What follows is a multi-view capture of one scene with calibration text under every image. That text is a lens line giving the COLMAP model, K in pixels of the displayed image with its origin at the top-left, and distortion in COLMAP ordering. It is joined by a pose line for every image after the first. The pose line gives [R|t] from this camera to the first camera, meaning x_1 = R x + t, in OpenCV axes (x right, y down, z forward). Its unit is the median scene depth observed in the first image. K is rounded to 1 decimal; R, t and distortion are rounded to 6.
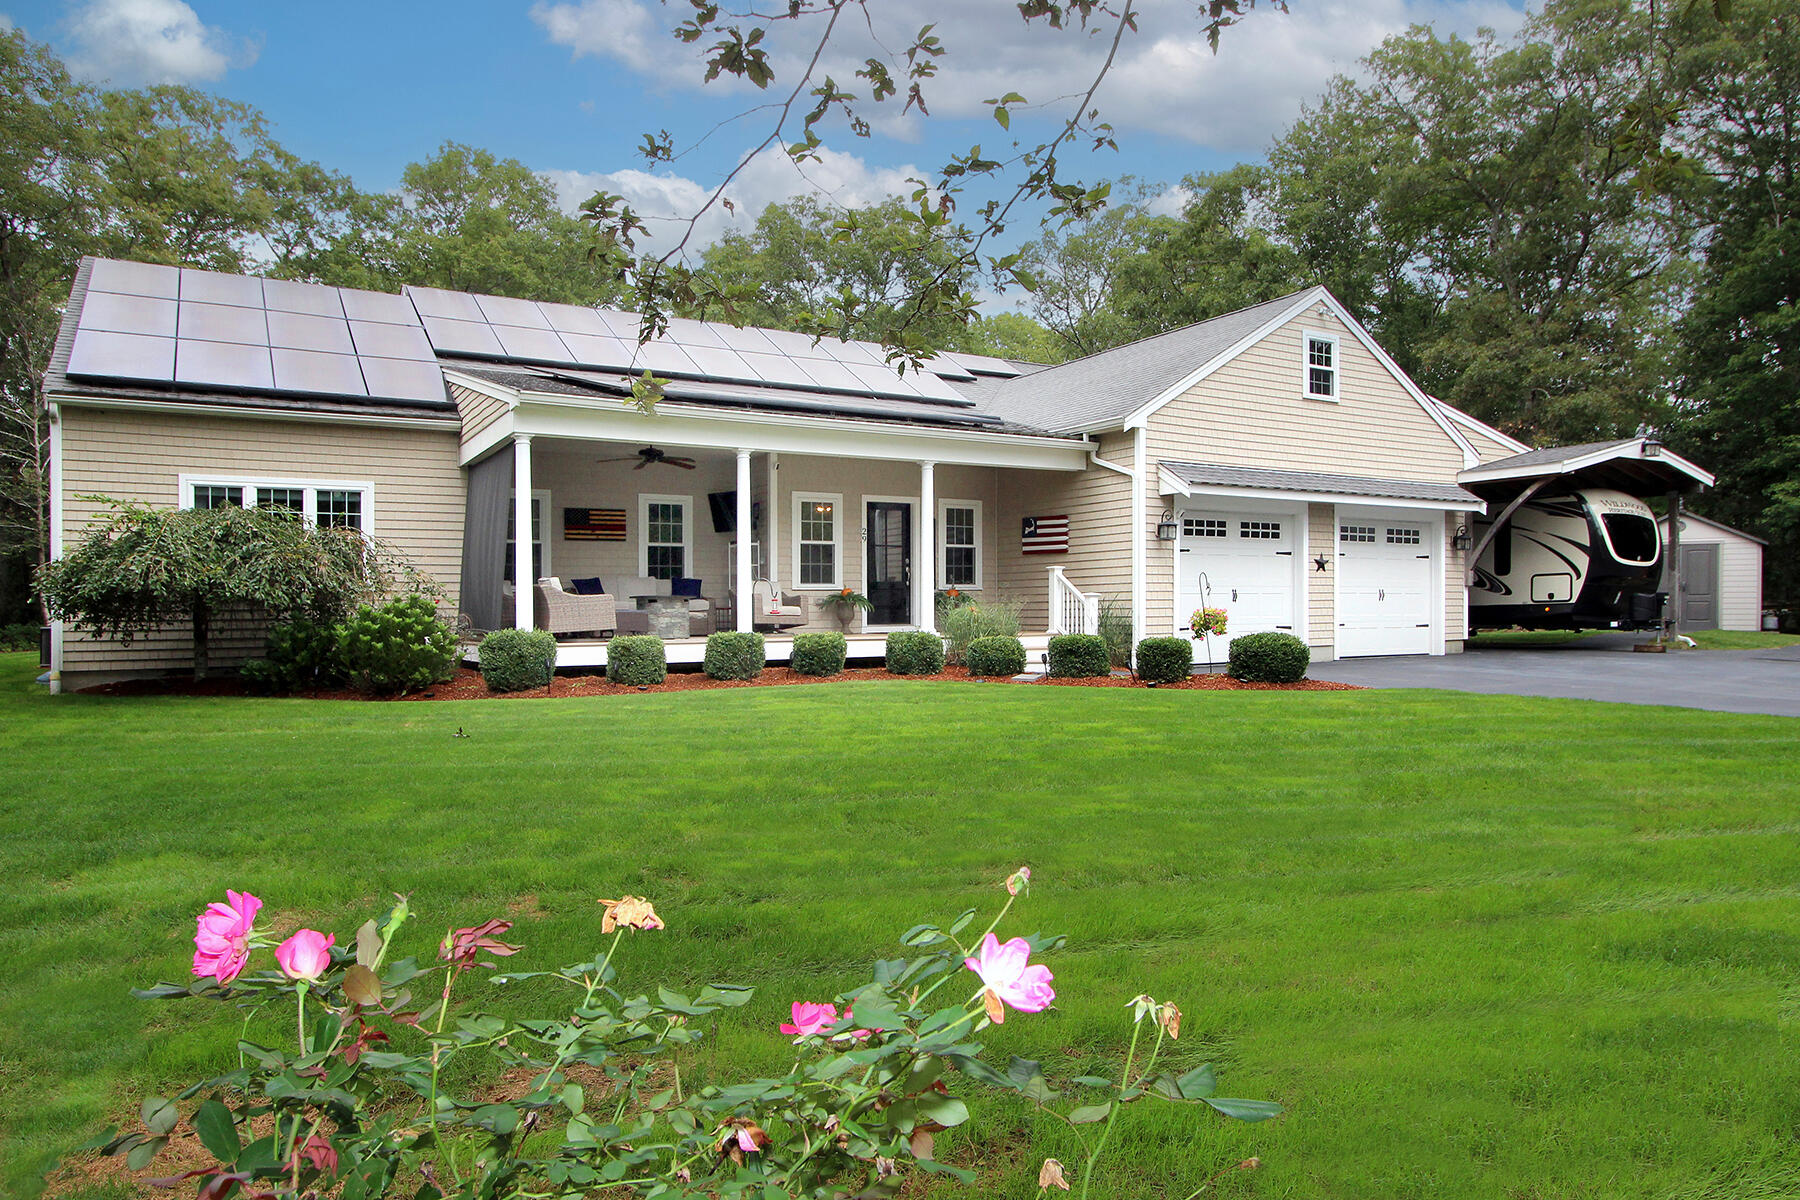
lens RADIAL K [[1052.7, 0, 900.0], [0, 1052.7, 600.0], [0, 0, 1]] dist [-0.005816, -0.000025]
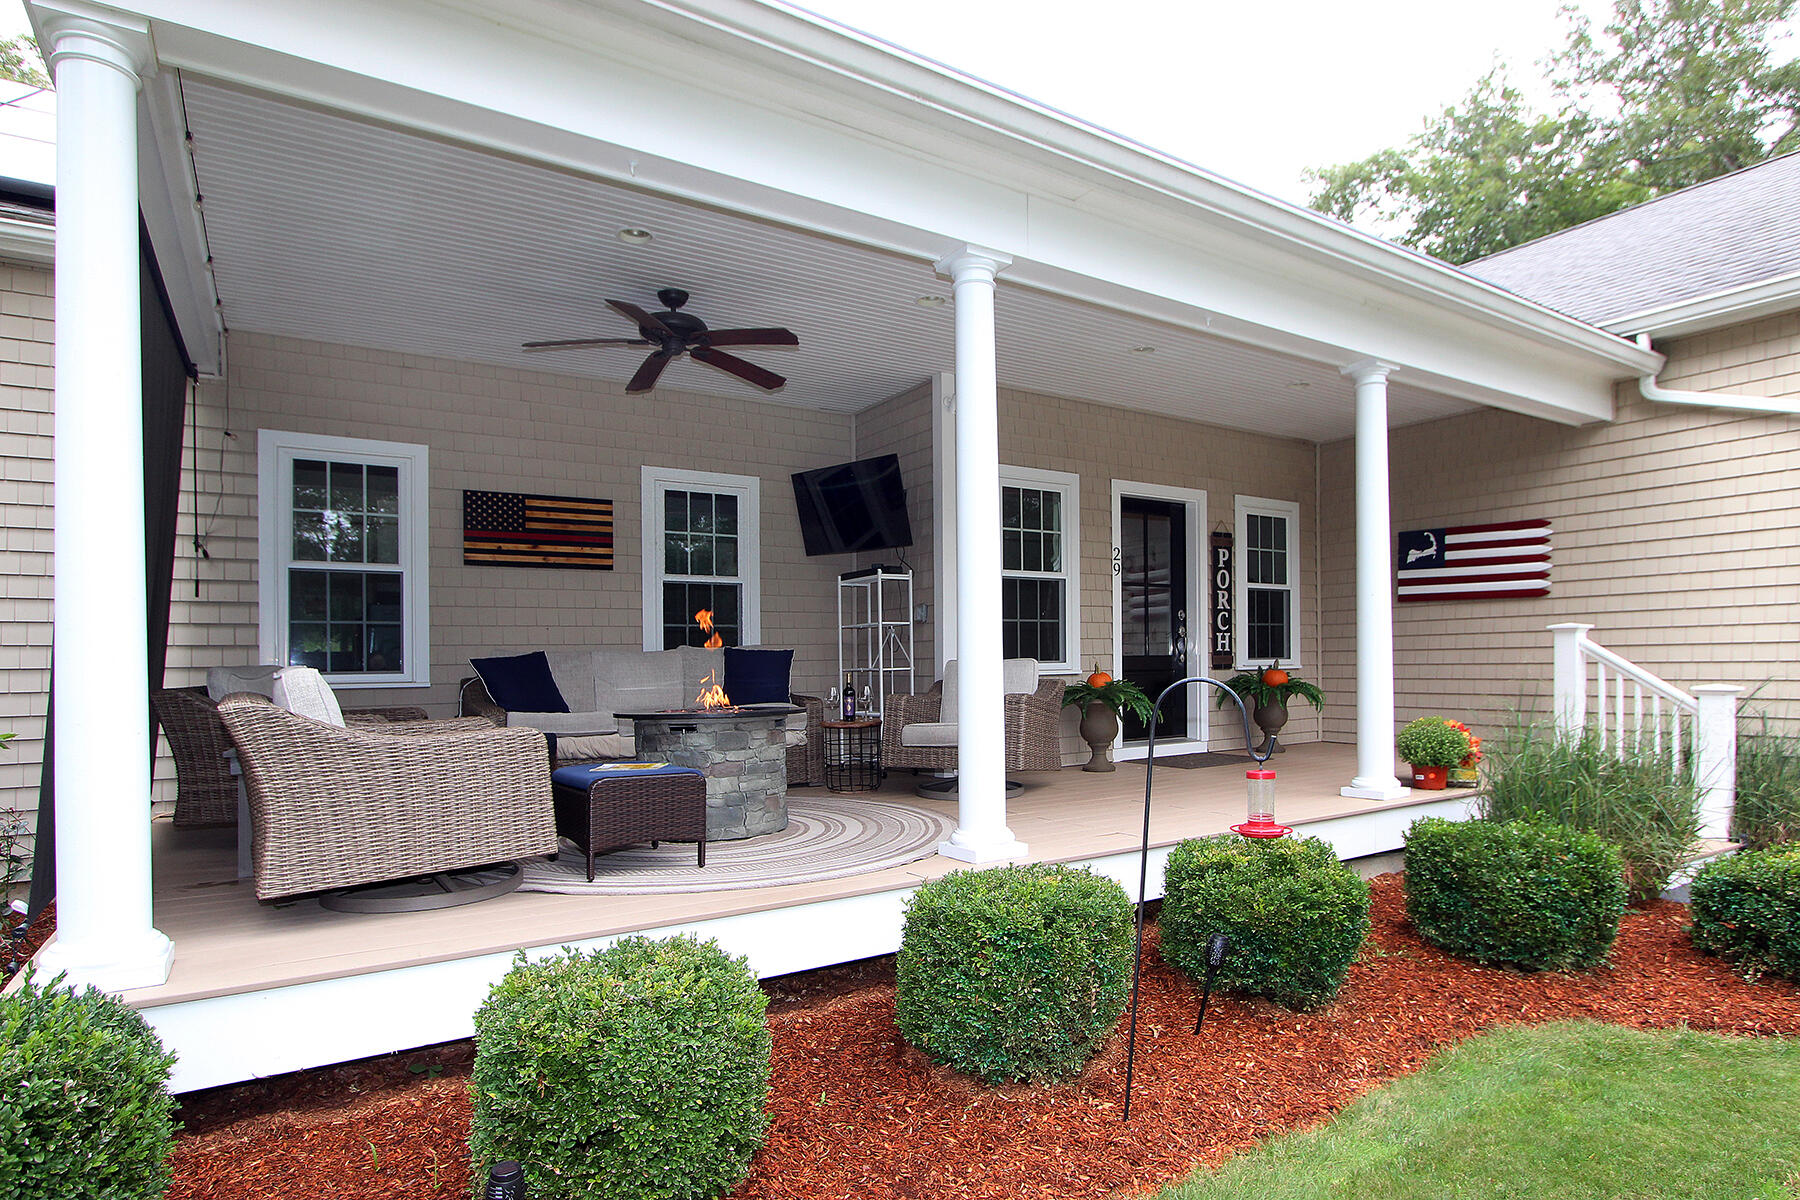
lens RADIAL K [[1016.2, 0, 1006.0], [0, 1016.2, 657.5], [0, 0, 1]] dist [-0.002259, -0.000341]
pose [[0.995256, -0.004611, 0.097186, -0.132577], [0.004621, 0.999989, 0.000127, -0.017248], [-0.097185, 0.000323, 0.995266, 0.539164]]
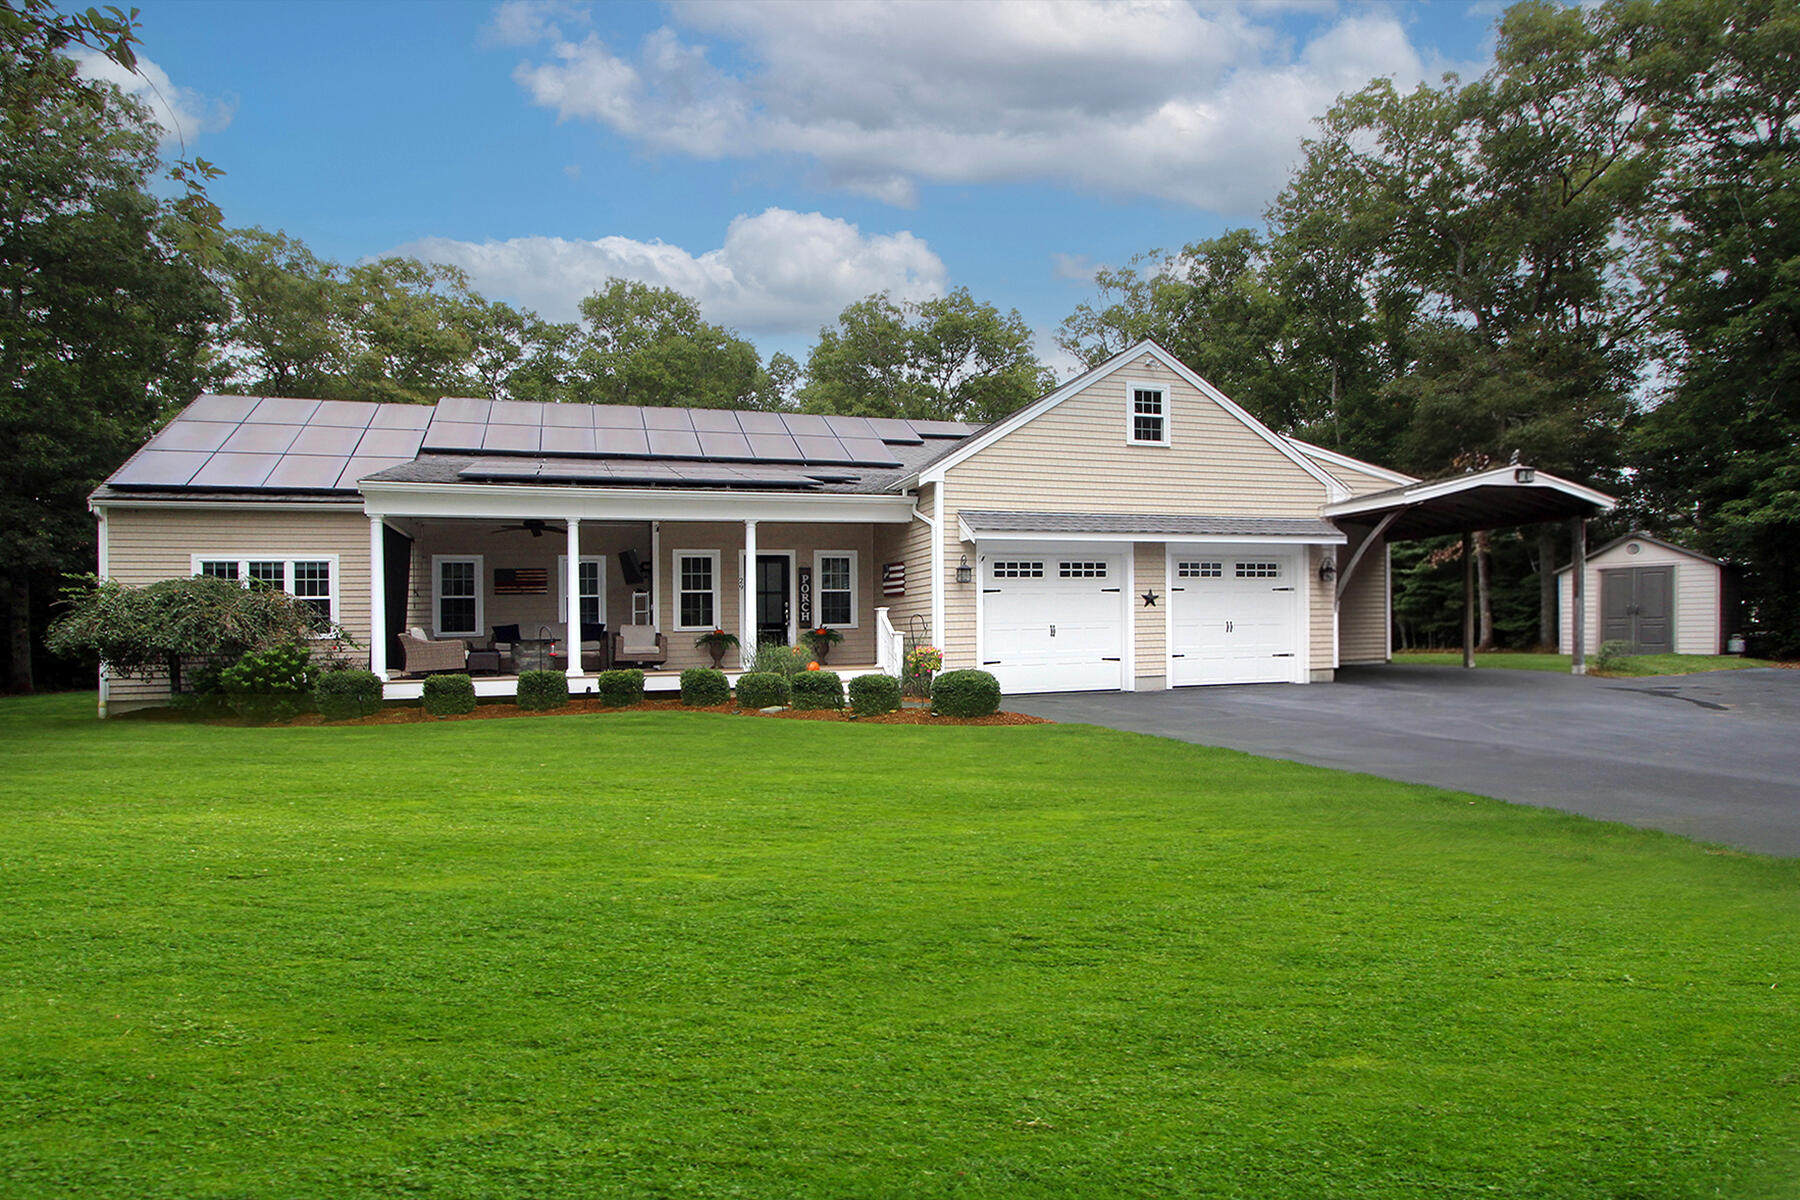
lens RADIAL K [[878.9, 0, 903.9], [0, 878.9, 625.5], [0, 0, 1]] dist [-0.011862, -0.000278]
pose [[0.977224, -0.015184, -0.211666, 0.356451], [0.014796, 0.999885, -0.003416, -0.008864], [0.211693, 0.000206, 0.977336, 0.080781]]
